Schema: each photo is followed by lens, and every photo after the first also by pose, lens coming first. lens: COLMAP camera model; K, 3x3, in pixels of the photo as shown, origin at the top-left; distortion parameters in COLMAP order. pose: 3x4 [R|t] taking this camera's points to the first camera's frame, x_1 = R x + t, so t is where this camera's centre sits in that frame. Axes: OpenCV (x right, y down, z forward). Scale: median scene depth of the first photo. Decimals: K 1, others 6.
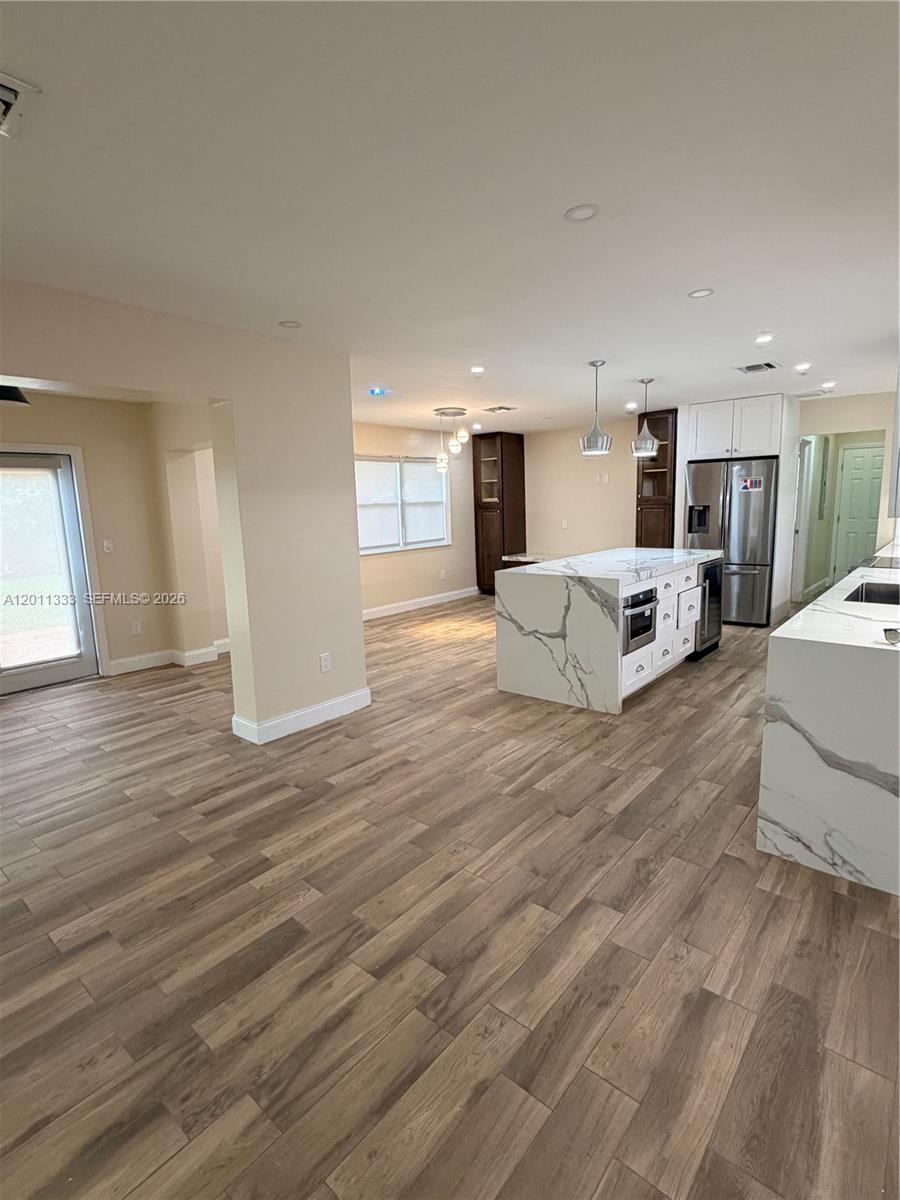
lens RADIAL K [[586.2, 0, 449.3], [0, 586.2, 599.2], [0, 0, 1]] dist [0.001018, -0.002287]
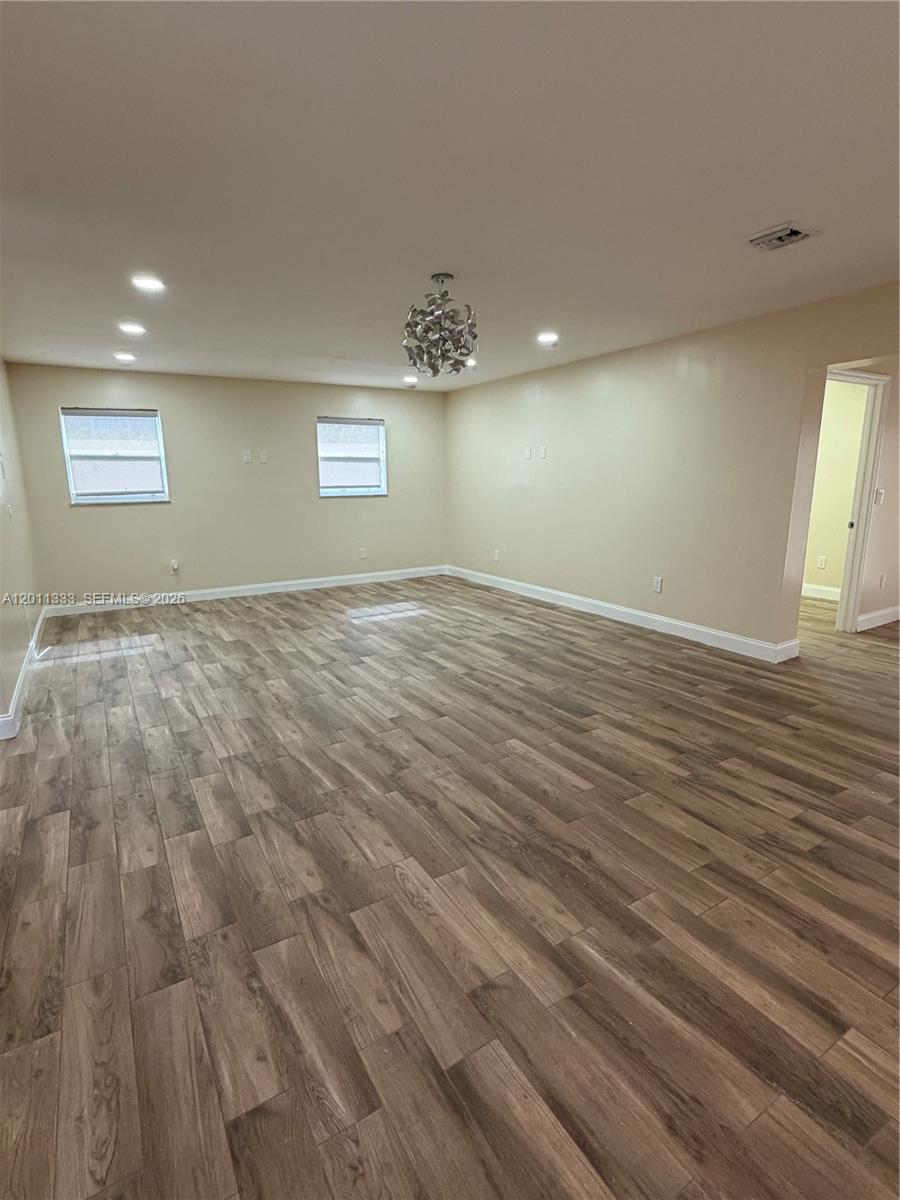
lens RADIAL K [[586.2, 0, 451.0], [0, 586.2, 597.3], [0, 0, 1]] dist [0.001018, -0.002287]
pose [[-0.305869, 0.227325, -0.924537, 0.795003], [-0.137615, 0.950323, 0.279193, -0.051704], [0.942076, 0.212627, -0.259391, 0.347569]]
